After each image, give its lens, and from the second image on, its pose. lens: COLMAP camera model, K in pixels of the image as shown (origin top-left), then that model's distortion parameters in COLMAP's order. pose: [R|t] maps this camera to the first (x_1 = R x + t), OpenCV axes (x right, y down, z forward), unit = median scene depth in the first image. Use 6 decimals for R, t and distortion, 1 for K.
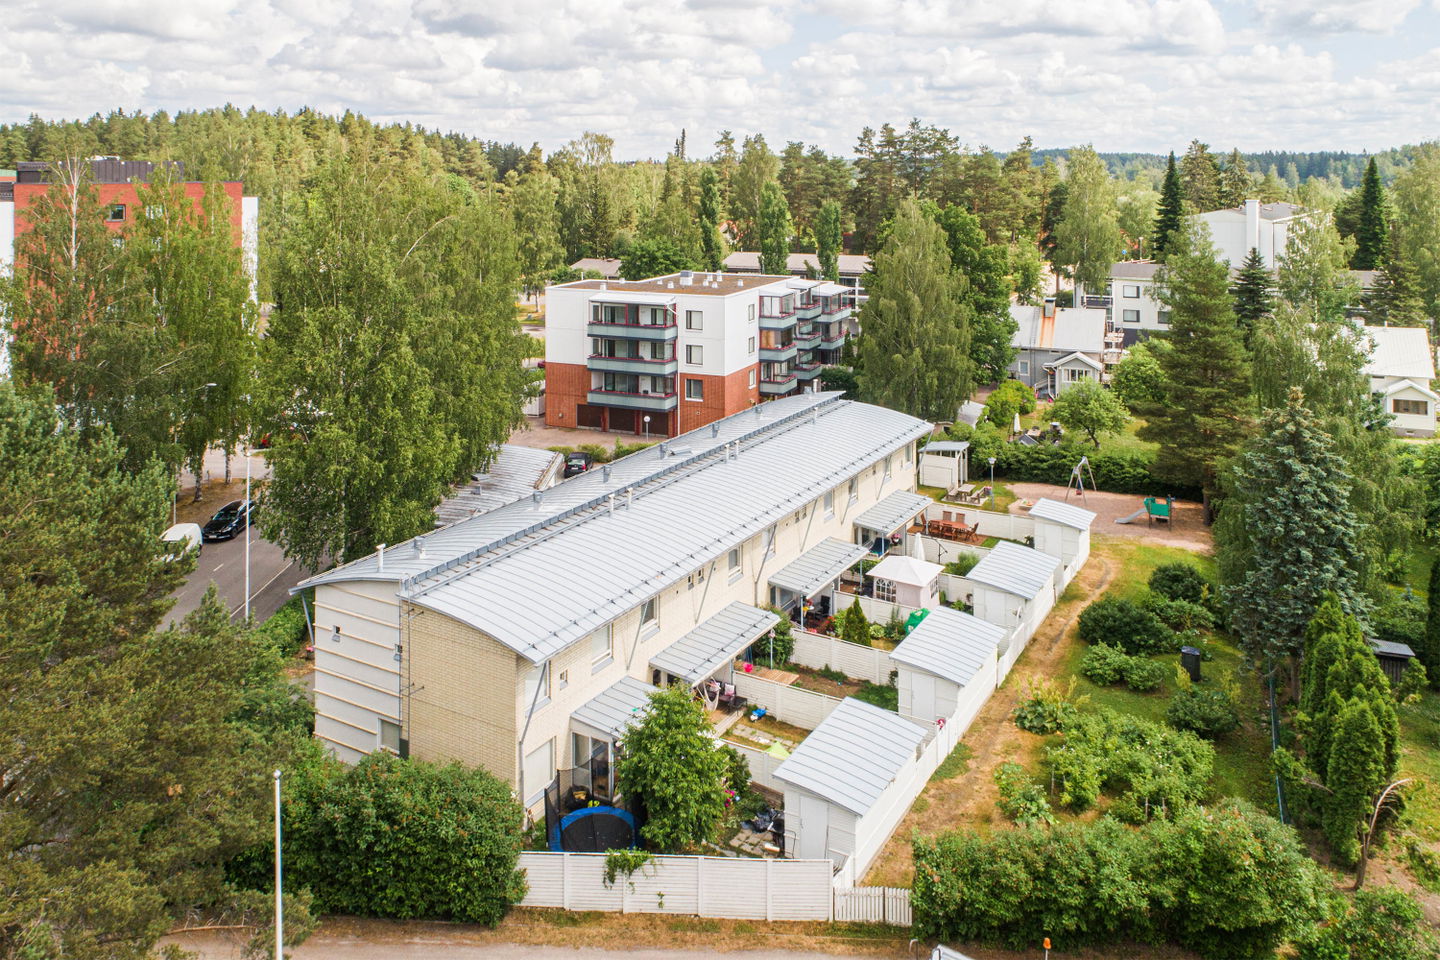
lens RADIAL K [[957.1, 0, 708.8], [0, 957.1, 480.1], [0, 0, 1]] dist [0.000352, -0.000321]
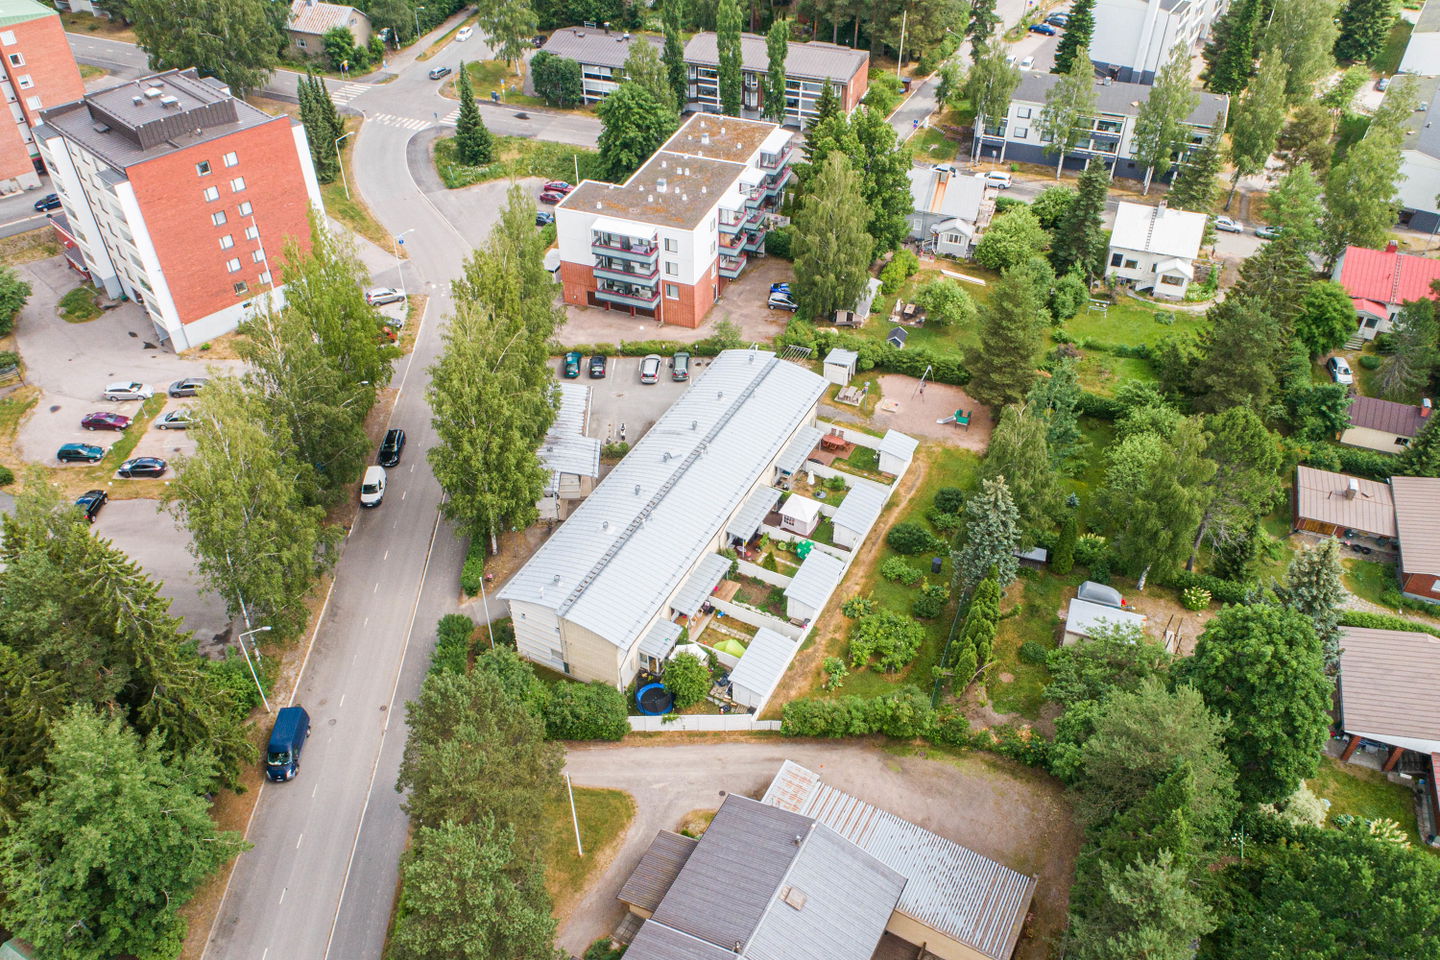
lens RADIAL K [[957.1, 0, 725.5], [0, 957.1, 478.8], [0, 0, 1]] dist [0.000352, -0.000321]
pose [[0.997947, -0.037674, 0.051800, -0.025723], [-0.001205, 0.797547, 0.603256, -0.892756], [-0.064040, -0.602079, 0.795864, -0.351034]]
